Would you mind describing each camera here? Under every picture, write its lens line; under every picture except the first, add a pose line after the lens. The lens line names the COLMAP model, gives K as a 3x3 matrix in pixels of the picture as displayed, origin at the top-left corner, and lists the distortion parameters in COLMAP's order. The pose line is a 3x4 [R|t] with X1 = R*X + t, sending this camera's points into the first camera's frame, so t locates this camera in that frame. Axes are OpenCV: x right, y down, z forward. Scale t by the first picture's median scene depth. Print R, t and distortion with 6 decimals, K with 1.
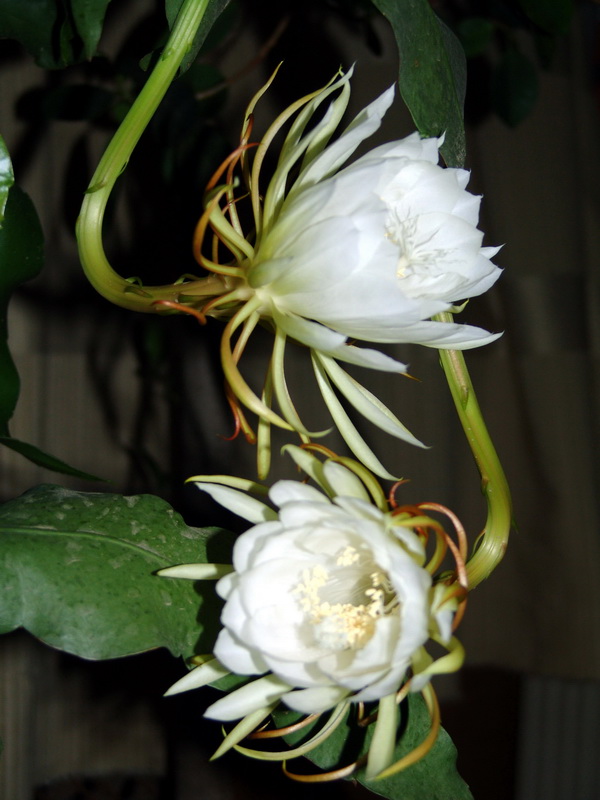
lens RADIAL K [[1590.9, 0, 301.7], [0, 1590.9, 405.3], [0, 0, 1]] dist [-0.557628, 0.000000]
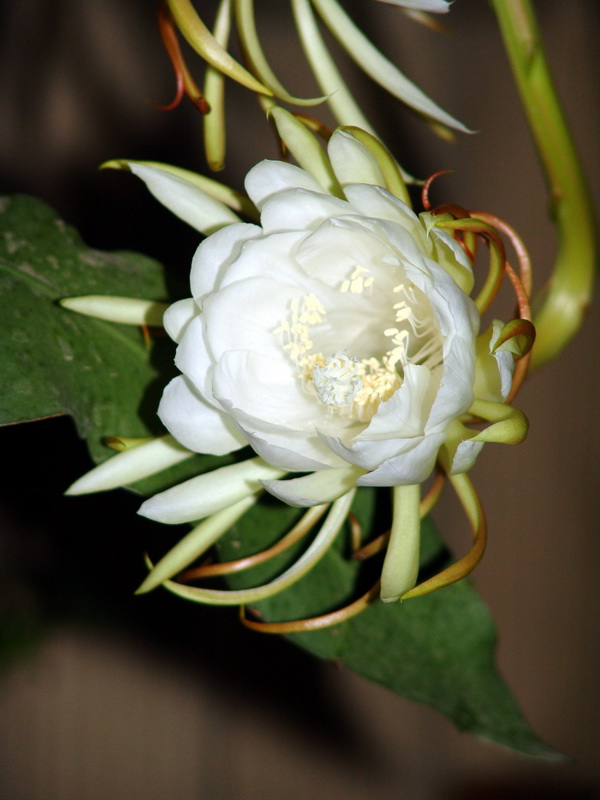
lens RADIAL K [[4608.8, 0, 299.2], [0, 4608.8, 399.1], [0, 0, 1]] dist [0.373346, 0.000000]
pose [[0.996101, 0.035128, 0.080927, -0.147353], [-0.038803, 0.998265, 0.044291, 0.056996], [-0.079230, -0.047259, 0.995735, -0.927147]]
